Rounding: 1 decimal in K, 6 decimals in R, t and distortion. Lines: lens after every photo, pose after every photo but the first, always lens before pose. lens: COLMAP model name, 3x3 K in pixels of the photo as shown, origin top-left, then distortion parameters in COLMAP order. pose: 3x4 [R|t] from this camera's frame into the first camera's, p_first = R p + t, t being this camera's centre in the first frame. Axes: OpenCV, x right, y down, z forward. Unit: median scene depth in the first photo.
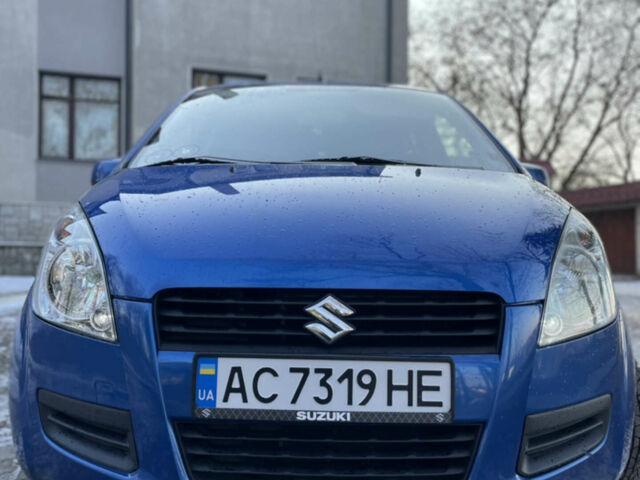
lens RADIAL K [[647.7, 0, 307.4], [0, 647.7, 236.1], [0, 0, 1]] dist [0.095756, -0.131551]
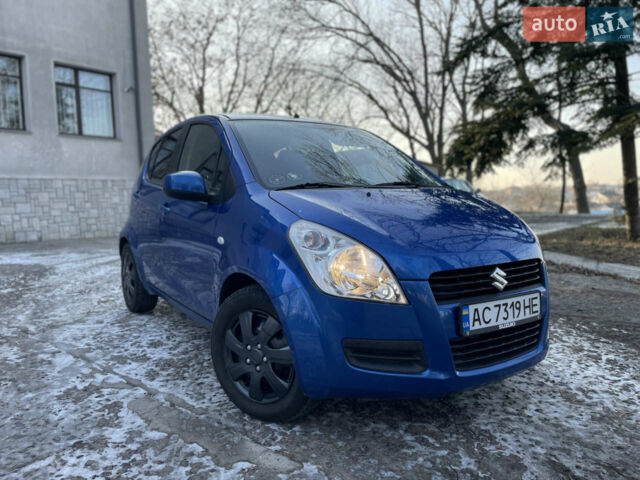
lens RADIAL K [[486.8, 0, 313.1], [0, 486.8, 237.4], [0, 0, 1]] dist [0.082671, -0.105136]
pose [[0.841637, -0.069908, 0.535500, -1.307029], [0.018319, 0.994711, 0.101065, -0.172843], [-0.539733, -0.075250, 0.838466, 0.034236]]
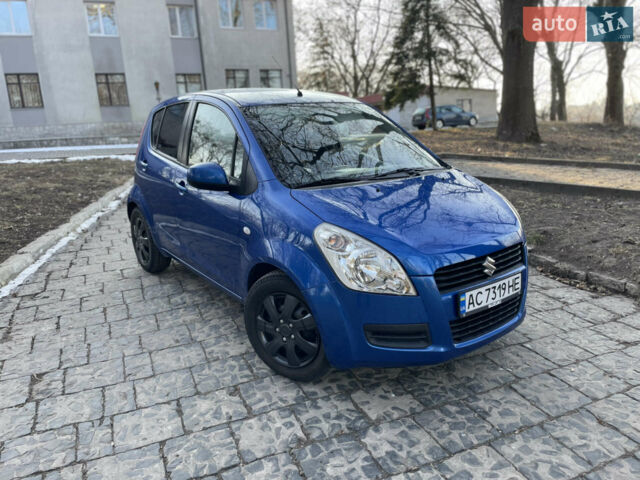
lens RADIAL K [[486.8, 0, 313.1], [0, 486.8, 237.4], [0, 0, 1]] dist [0.082671, -0.105136]
pose [[0.810088, -0.186799, 0.555755, -1.552739], [0.037742, 0.962537, 0.268512, -0.511806], [-0.585093, -0.196543, 0.786789, -0.045815]]
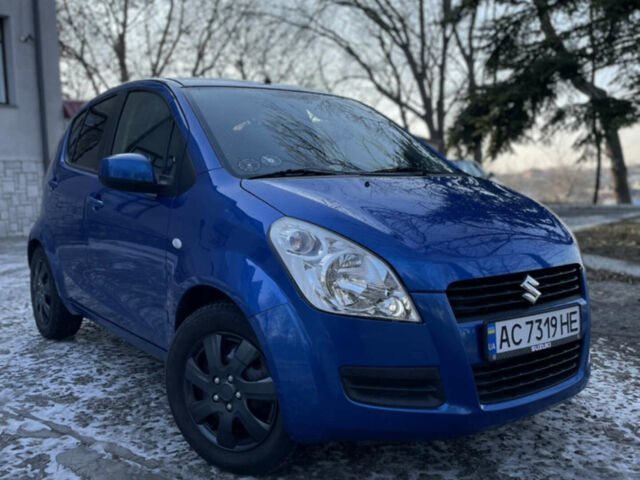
lens RADIAL K [[647.7, 0, 307.4], [0, 647.7, 236.1], [0, 0, 1]] dist [0.095756, -0.131551]
pose [[0.811718, -0.074732, 0.579249, -1.408880], [0.018873, 0.994618, 0.101873, -0.190376], [-0.583745, -0.071760, 0.808760, 0.003225]]
